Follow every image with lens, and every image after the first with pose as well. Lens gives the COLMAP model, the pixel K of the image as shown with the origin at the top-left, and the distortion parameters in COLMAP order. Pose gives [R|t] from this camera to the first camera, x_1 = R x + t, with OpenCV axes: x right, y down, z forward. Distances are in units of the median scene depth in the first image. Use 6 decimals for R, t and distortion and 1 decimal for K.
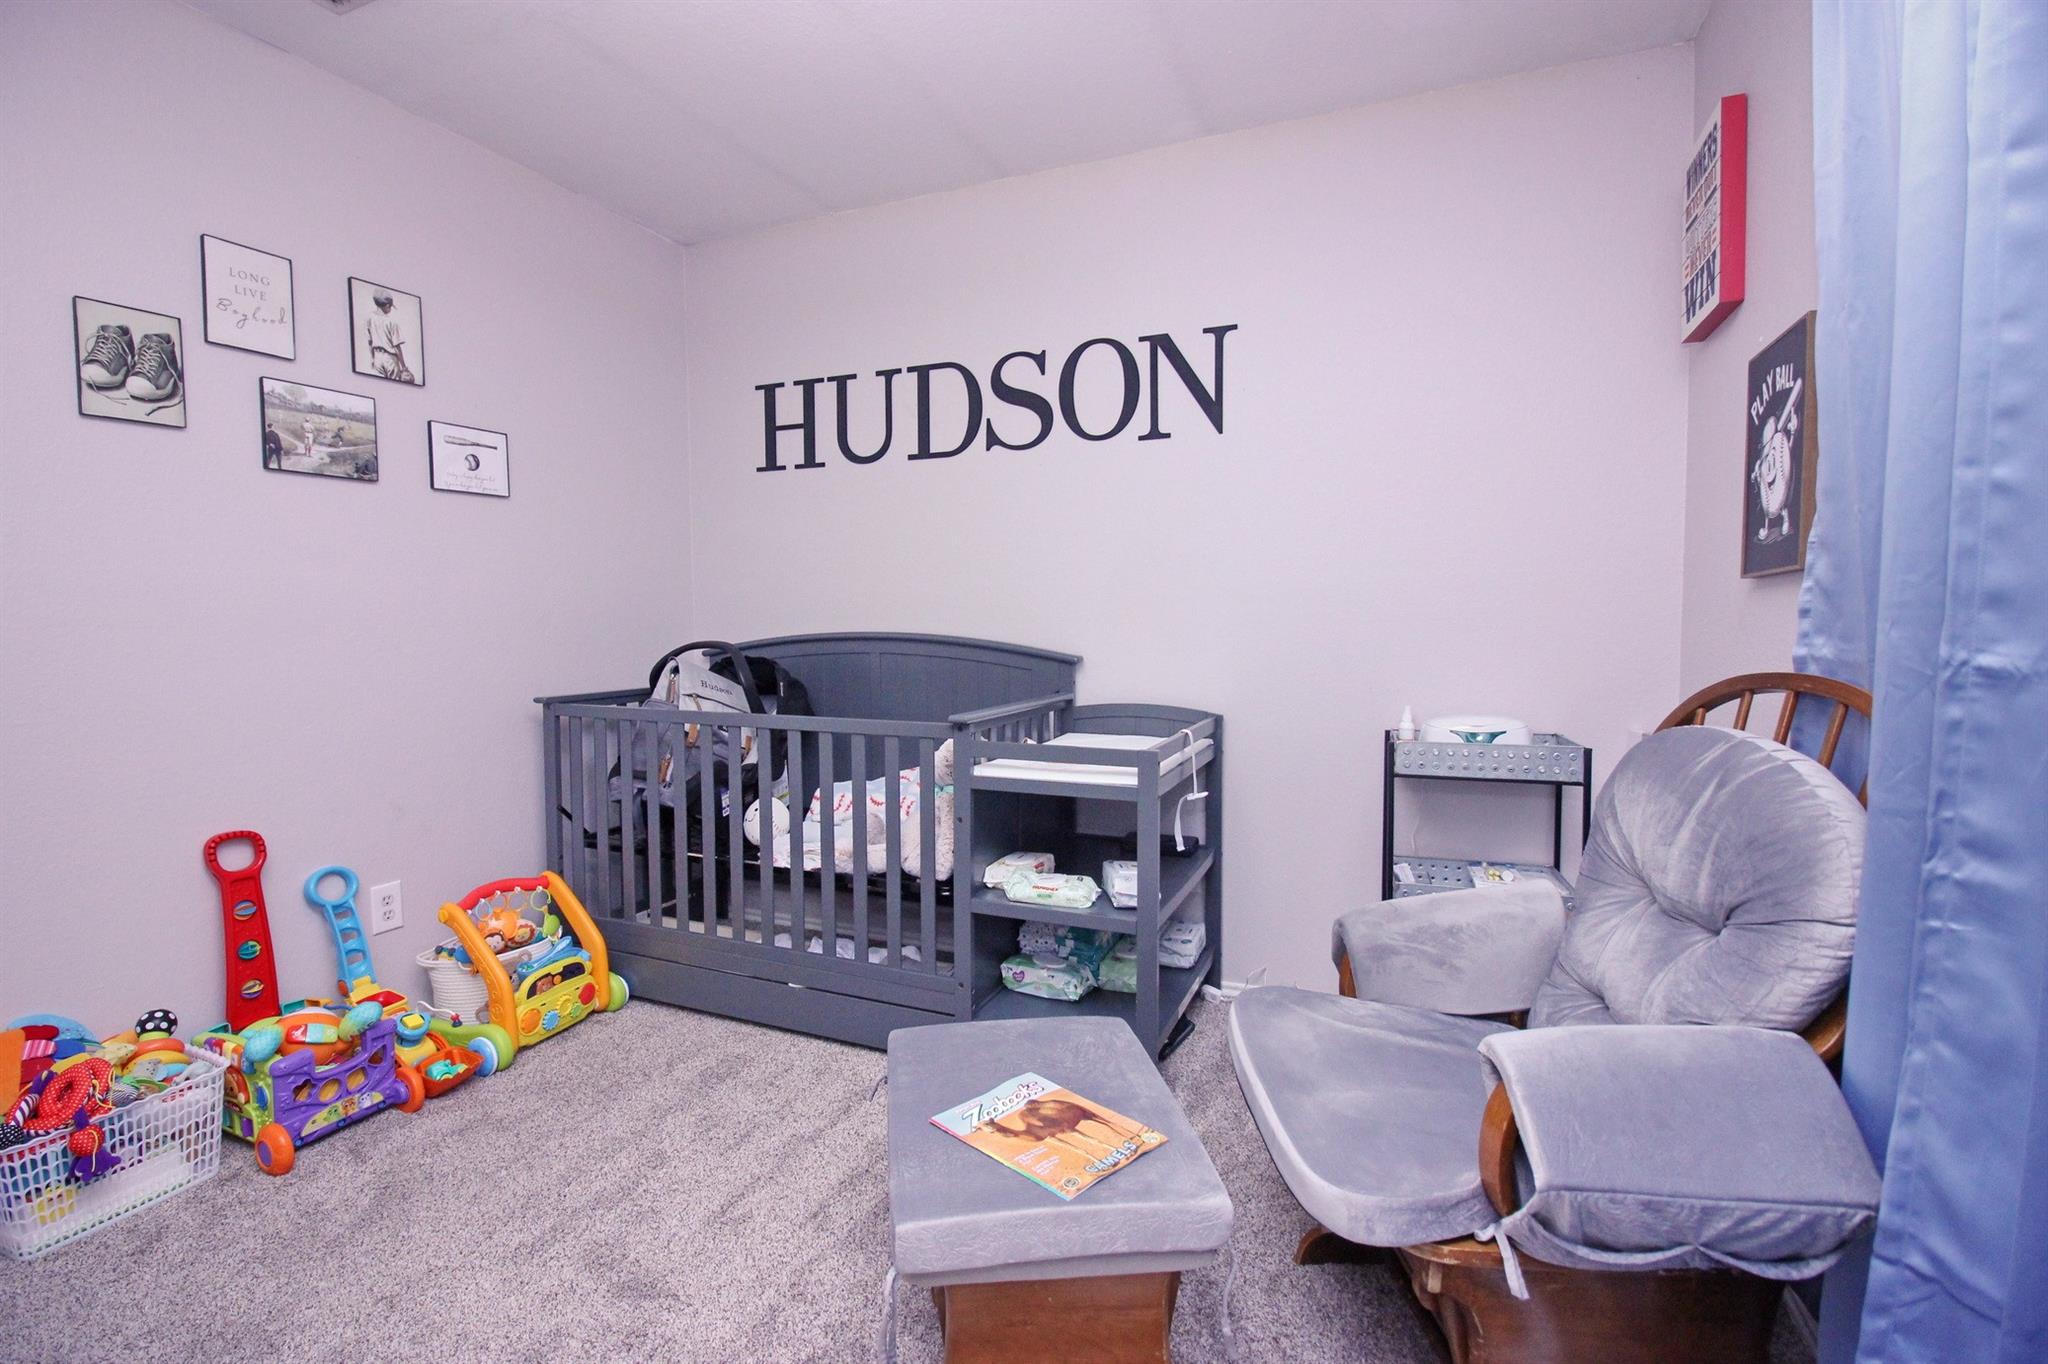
lens RADIAL K [[929.8, 0, 1018.1], [0, 929.8, 674.1], [0, 0, 1]] dist [-0.015008, -0.002759]
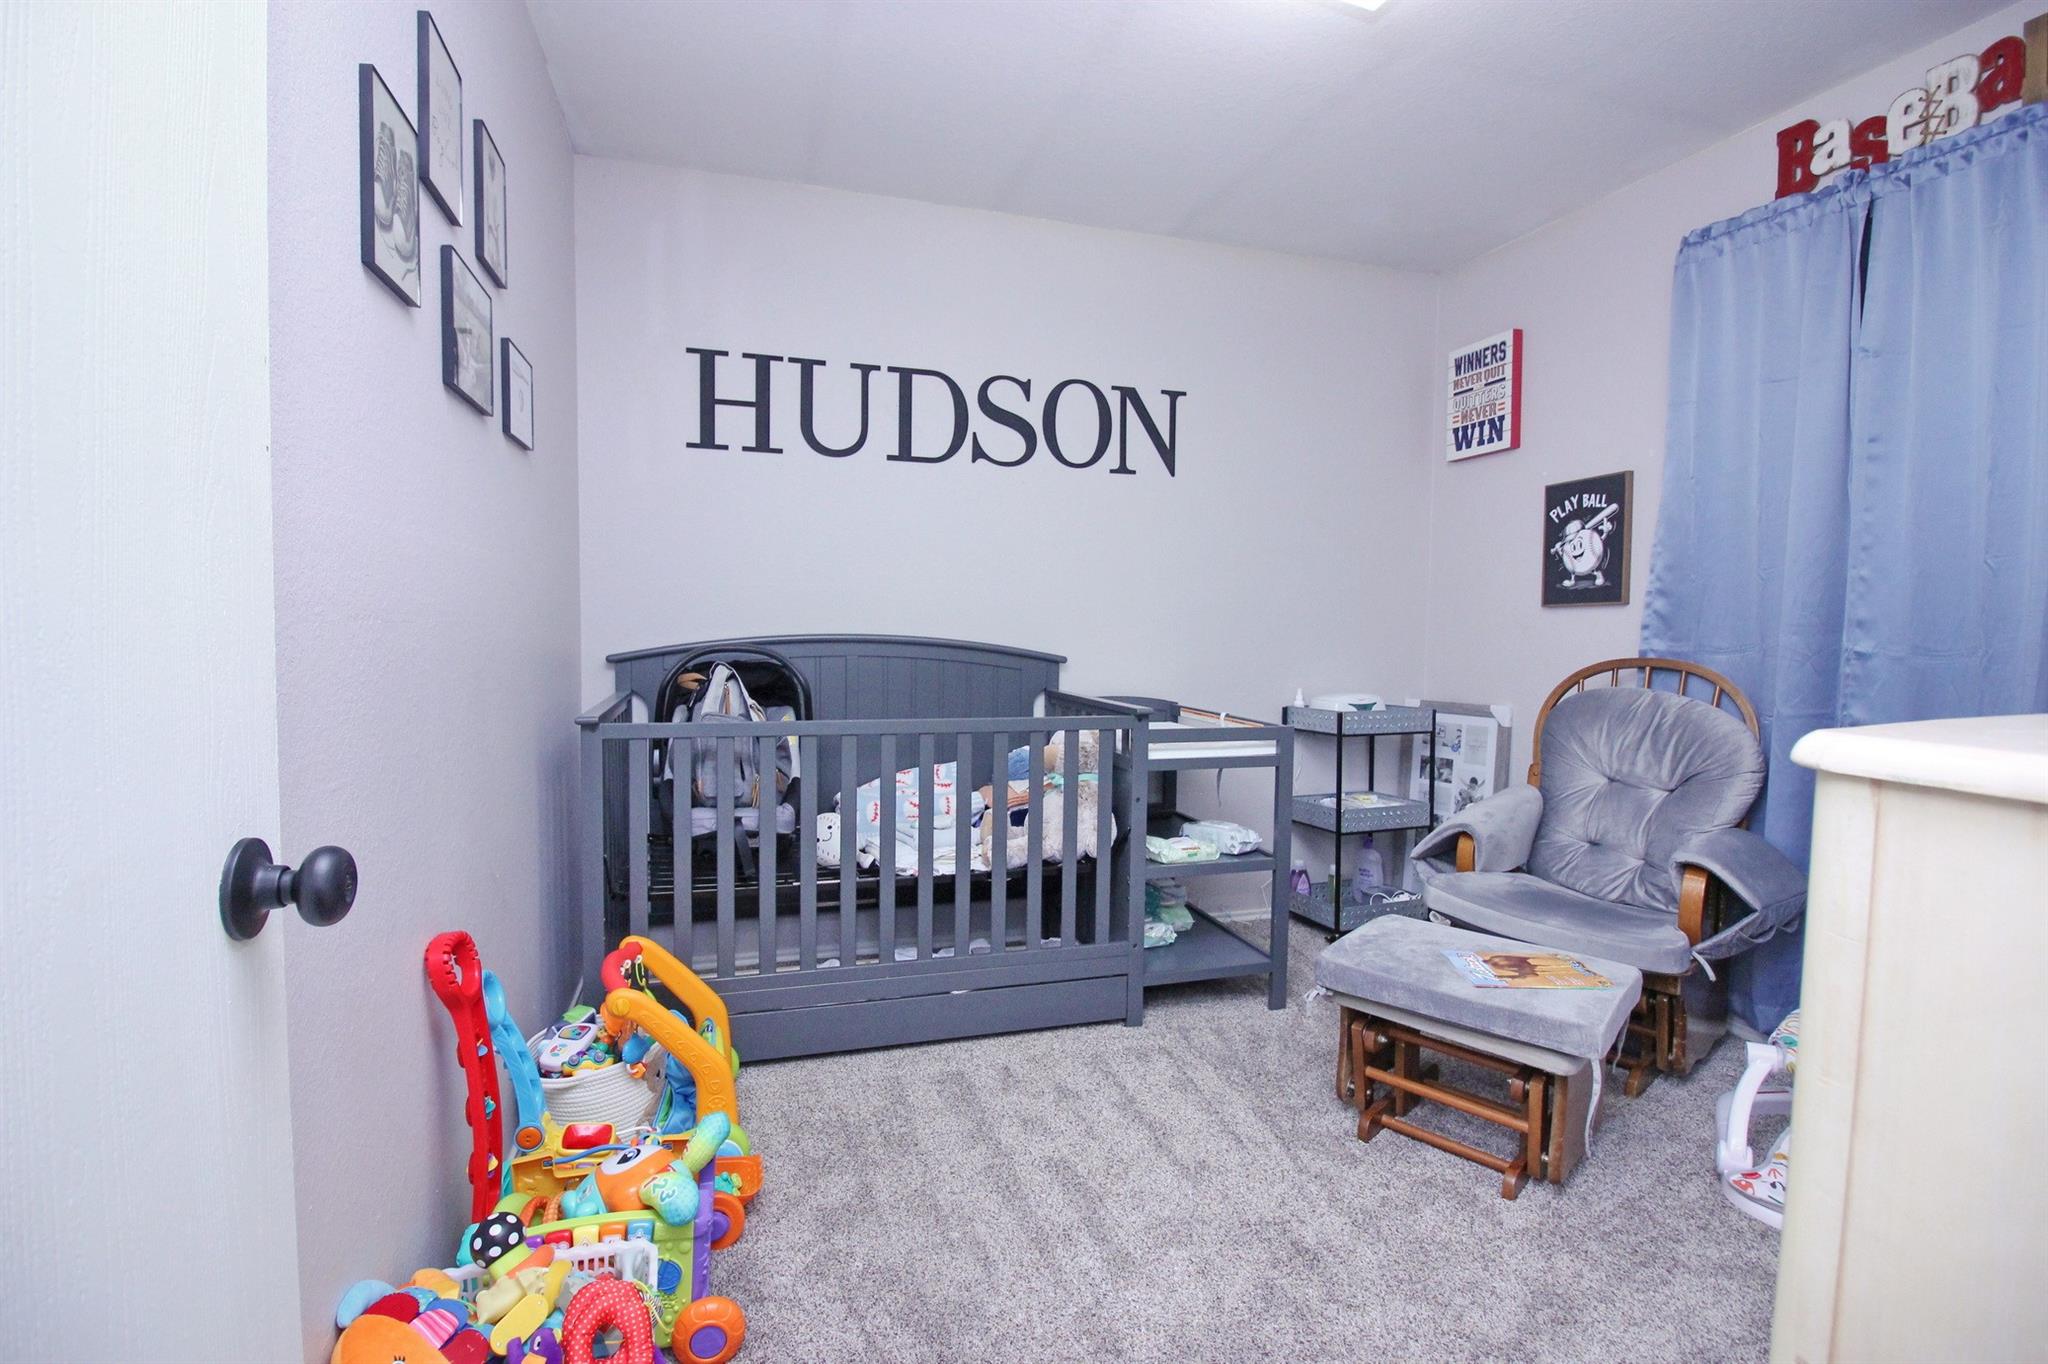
lens RADIAL K [[929.8, 0, 986.7], [0, 929.8, 675.2], [0, 0, 1]] dist [-0.015008, -0.002759]
pose [[0.770177, -0.021647, 0.637462, -0.722442], [0.024425, 0.999692, 0.004438, -0.003655], [-0.637362, 0.012152, 0.770469, 0.187310]]
